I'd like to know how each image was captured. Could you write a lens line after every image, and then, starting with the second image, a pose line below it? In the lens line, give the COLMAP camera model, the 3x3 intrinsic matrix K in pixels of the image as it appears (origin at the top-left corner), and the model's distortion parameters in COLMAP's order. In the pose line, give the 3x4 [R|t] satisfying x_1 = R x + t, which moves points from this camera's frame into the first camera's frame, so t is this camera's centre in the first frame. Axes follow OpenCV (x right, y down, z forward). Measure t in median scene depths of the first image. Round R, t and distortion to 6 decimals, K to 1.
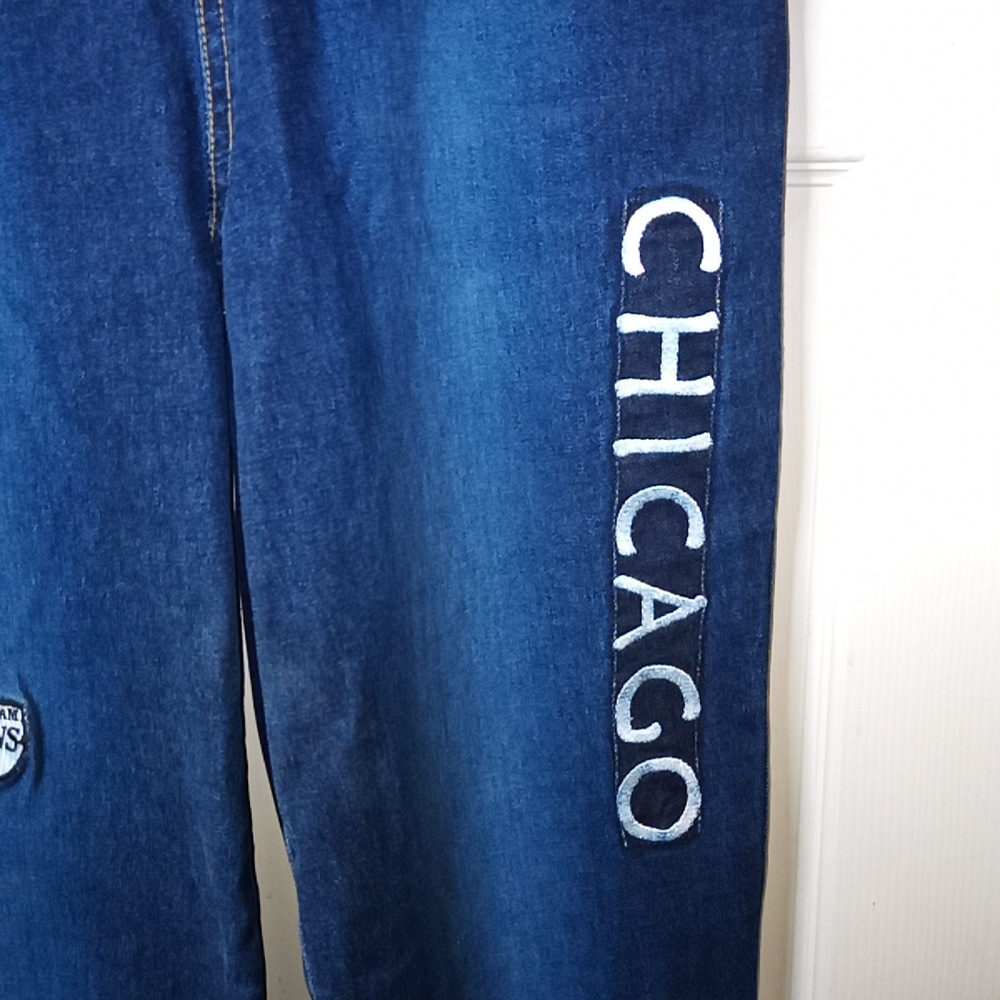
lens RADIAL K [[1299.8, 0, 495.7], [0, 1299.8, 499.7], [0, 0, 1]] dist [0.065365, 0.000000]
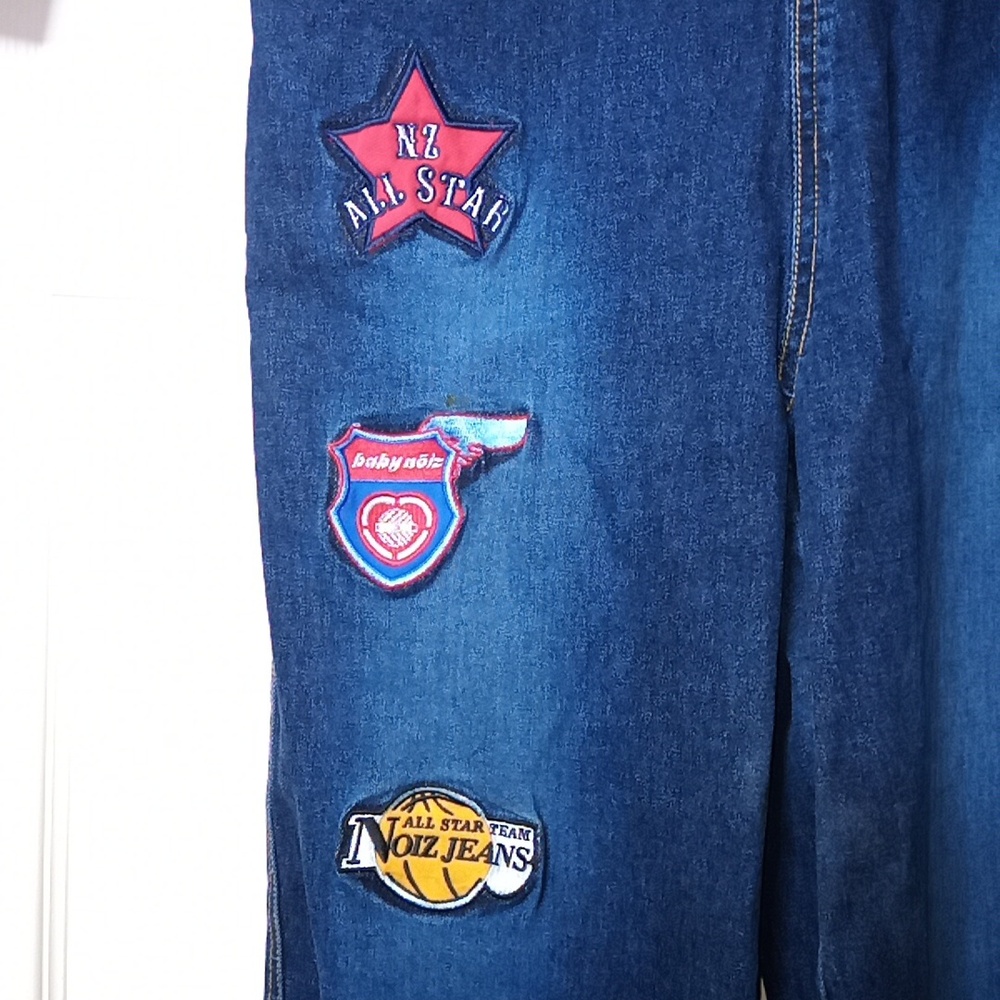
lens RADIAL K [[1299.8, 0, 499.3], [0, 1299.8, 492.4], [0, 0, 1]] dist [0.065365, 0.000000]
pose [[0.996367, 0.052605, -0.066981, -0.365488], [-0.061006, 0.989598, -0.130285, 0.034121], [0.059431, 0.133898, 0.989211, -0.070452]]
